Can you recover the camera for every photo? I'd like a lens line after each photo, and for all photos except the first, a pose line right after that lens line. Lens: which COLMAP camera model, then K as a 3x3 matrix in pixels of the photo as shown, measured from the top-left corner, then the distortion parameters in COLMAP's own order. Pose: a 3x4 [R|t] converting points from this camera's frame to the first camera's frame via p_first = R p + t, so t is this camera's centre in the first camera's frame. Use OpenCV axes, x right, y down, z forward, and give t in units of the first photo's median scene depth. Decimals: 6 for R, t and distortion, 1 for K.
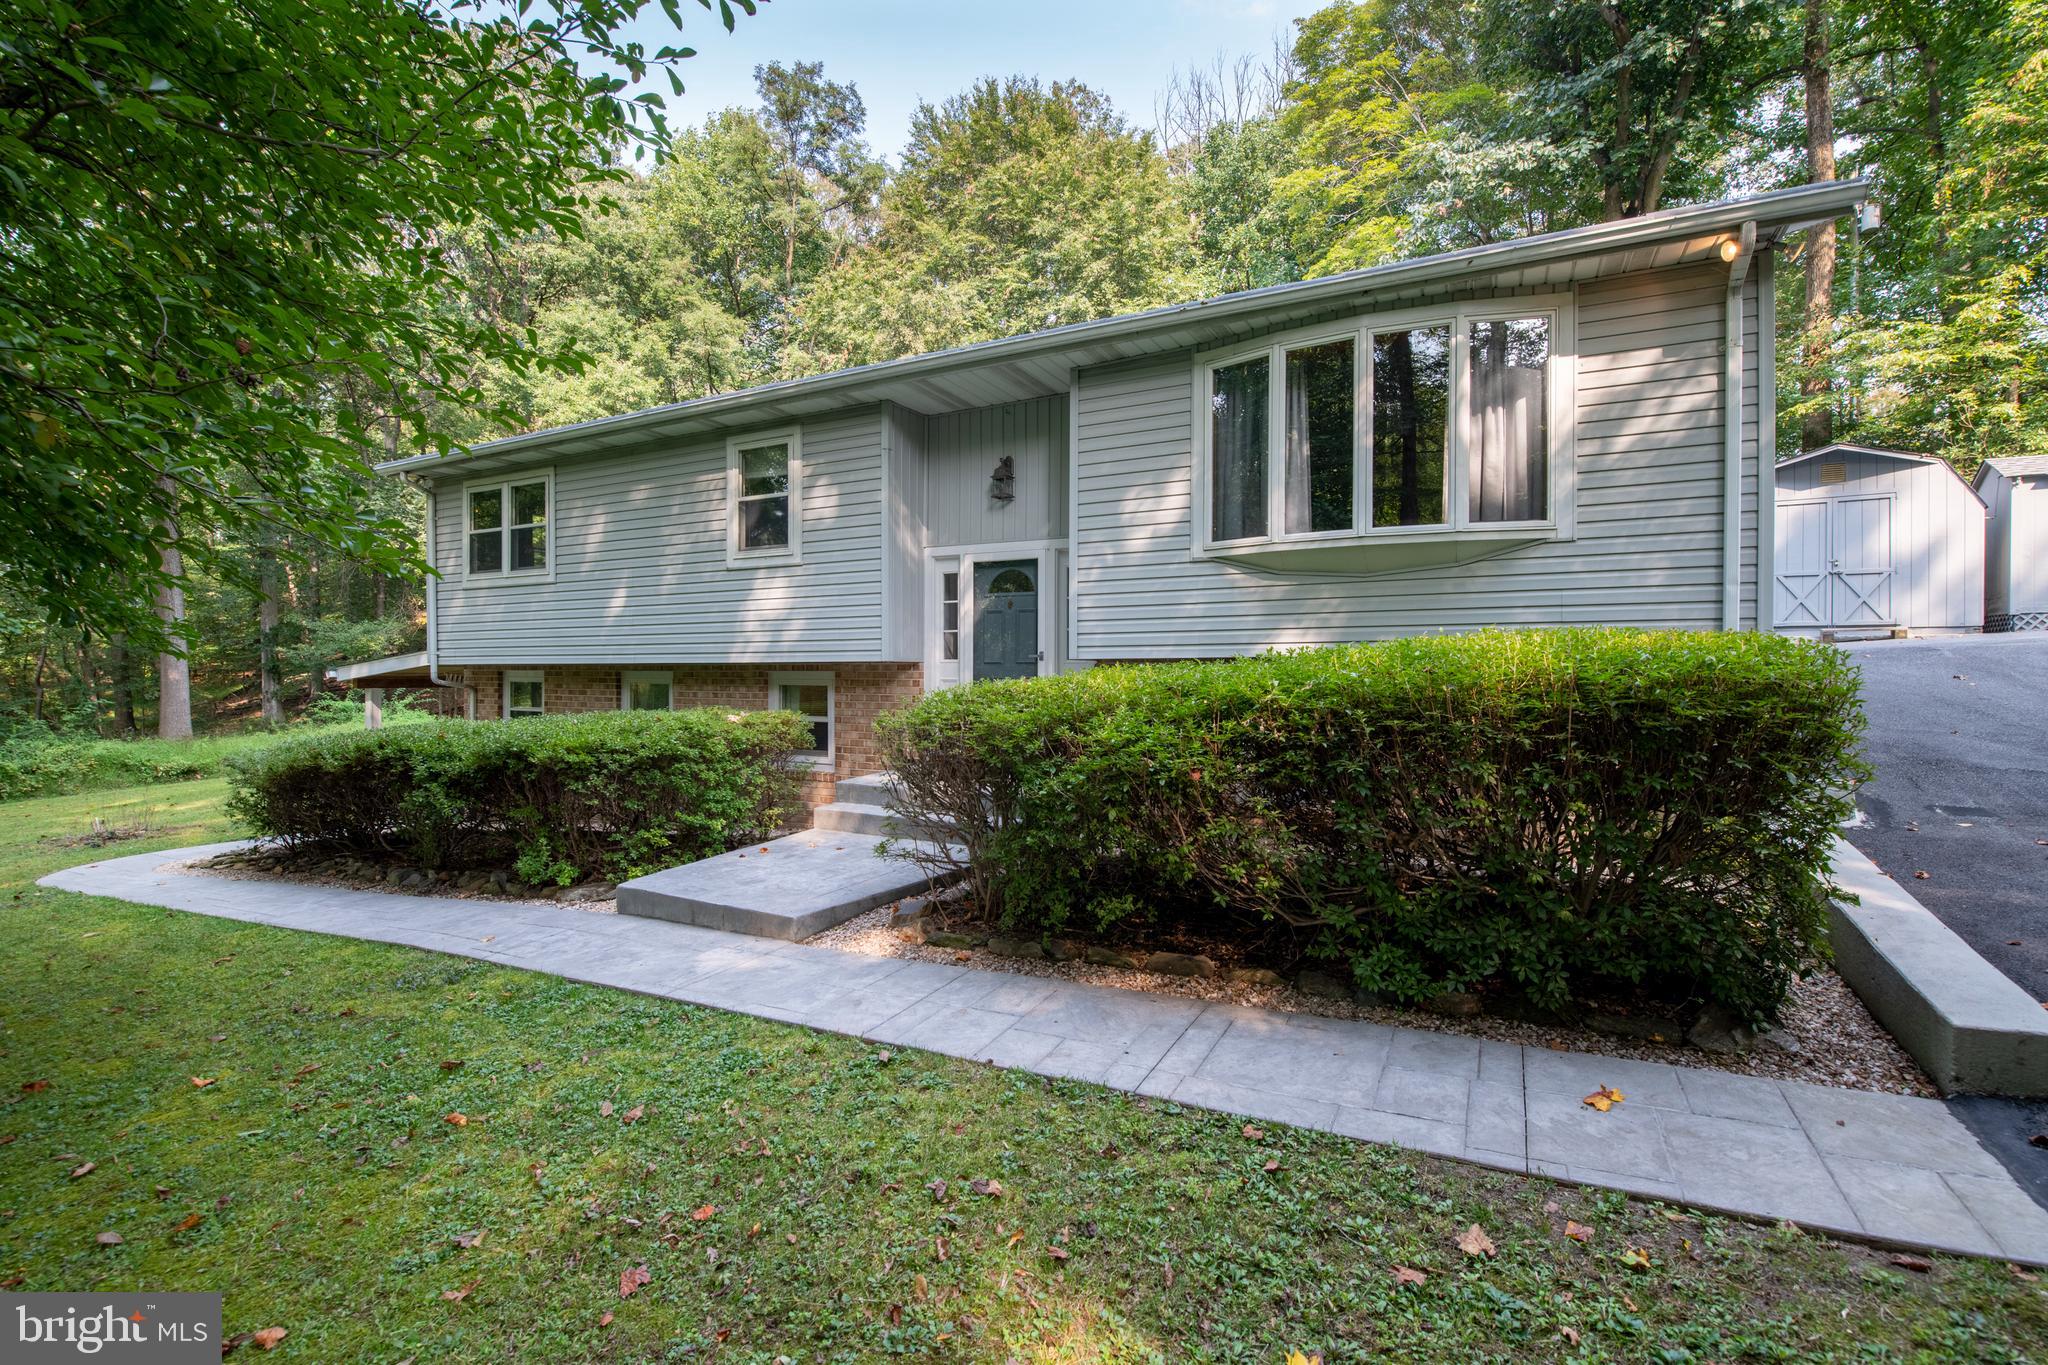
lens RADIAL K [[886.5, 0, 1033.1], [0, 886.5, 677.3], [0, 0, 1]] dist [-0.003552, -0.008439]
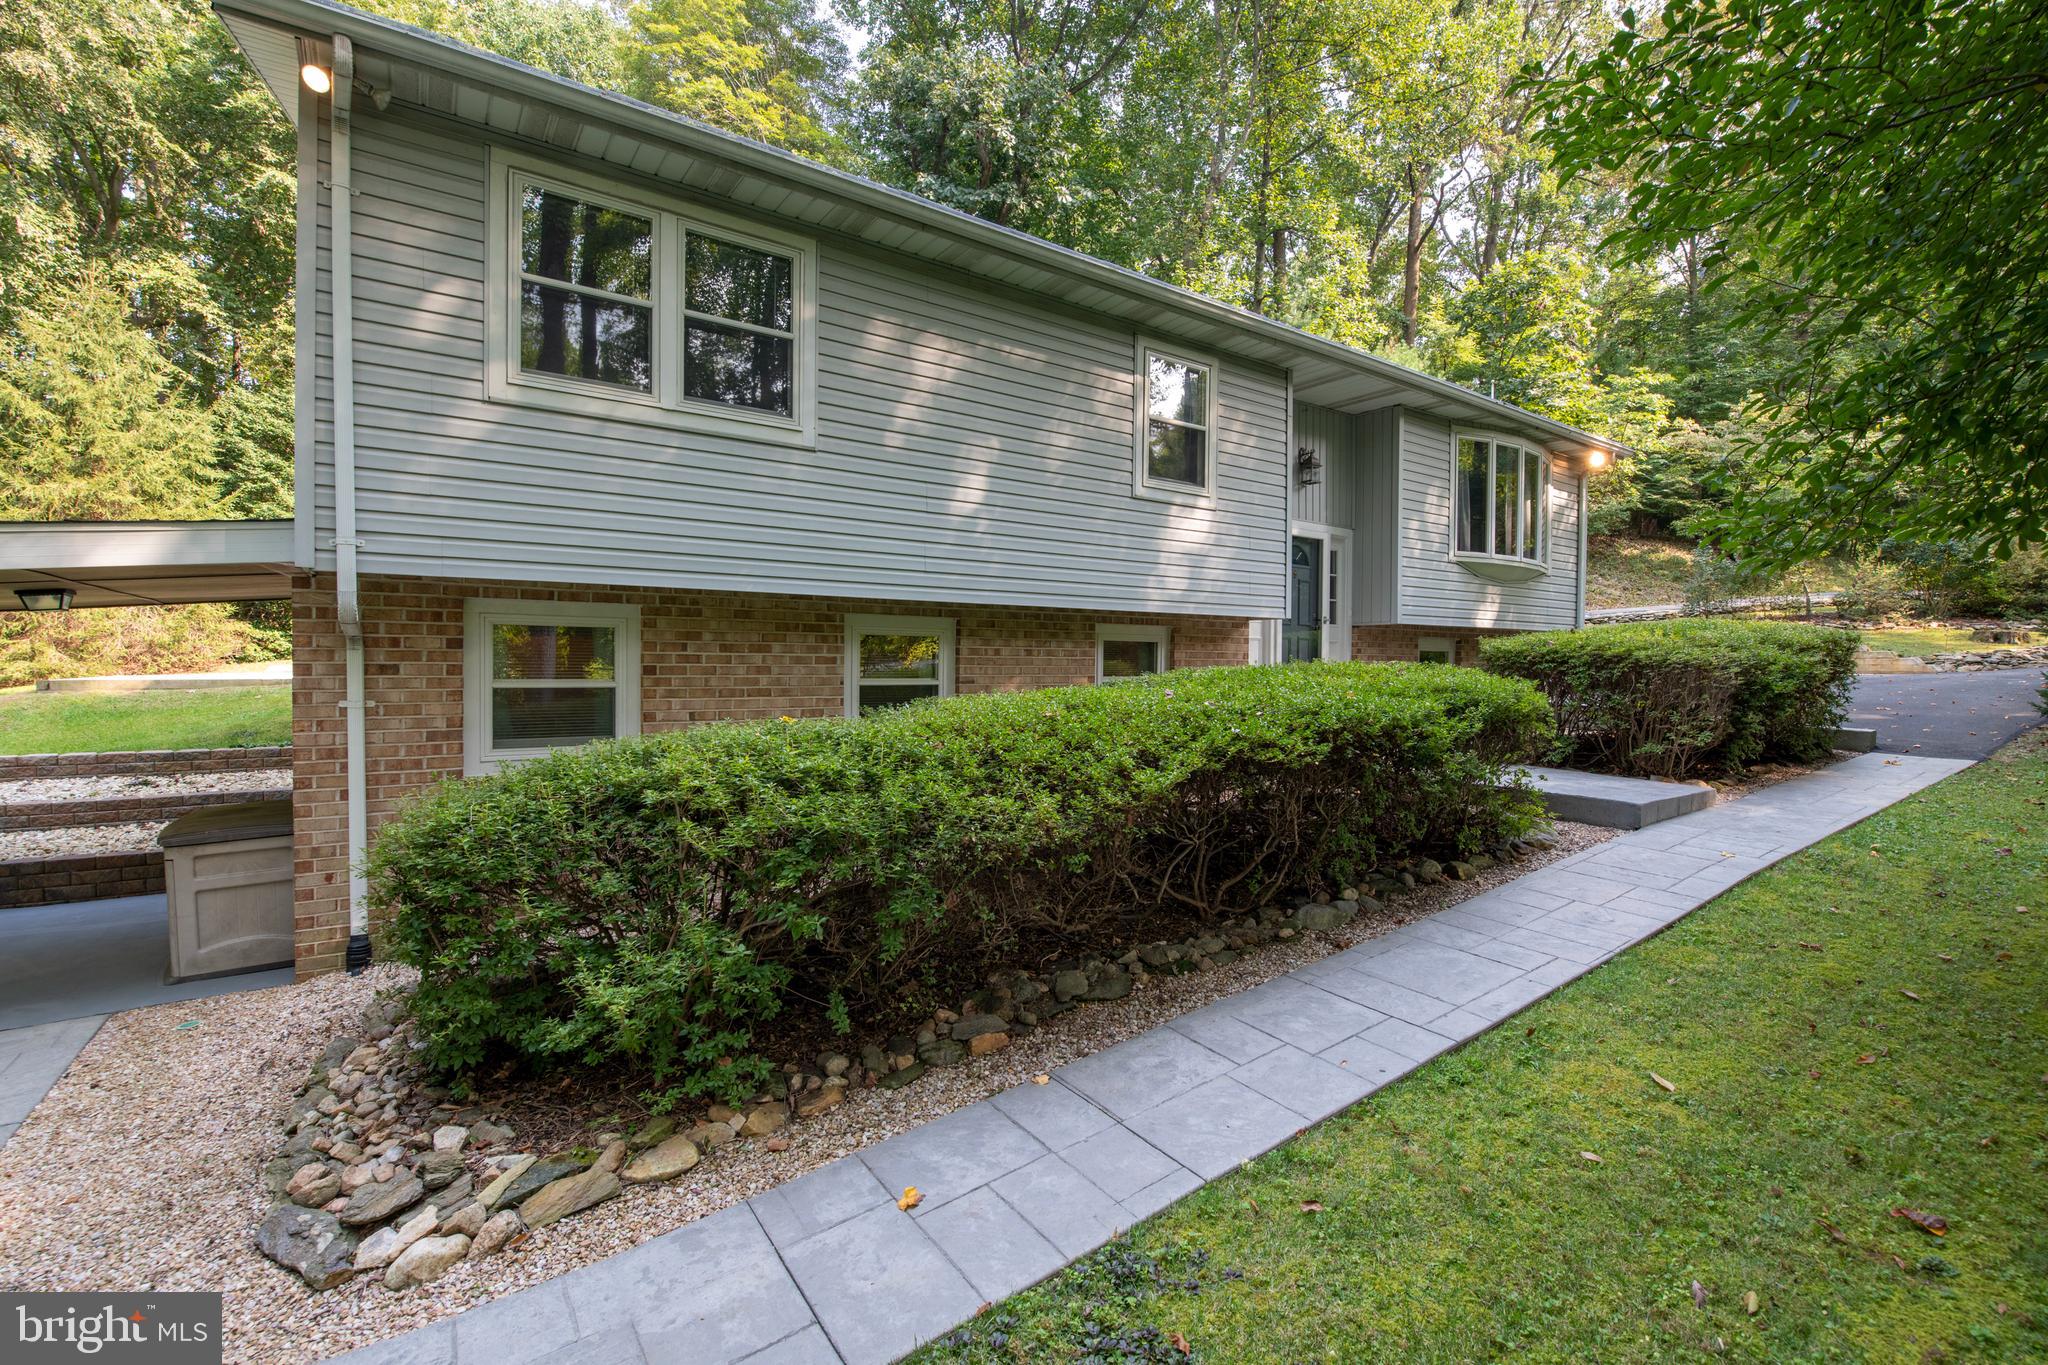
lens RADIAL K [[886.5, 0, 1033.1], [0, 886.5, 677.3], [0, 0, 1]] dist [-0.003552, -0.008439]
pose [[0.446212, -0.022821, 0.894636, -1.137823], [-0.011517, 0.999446, 0.031239, 0.020149], [-0.894853, -0.024242, 0.445702, 0.736134]]
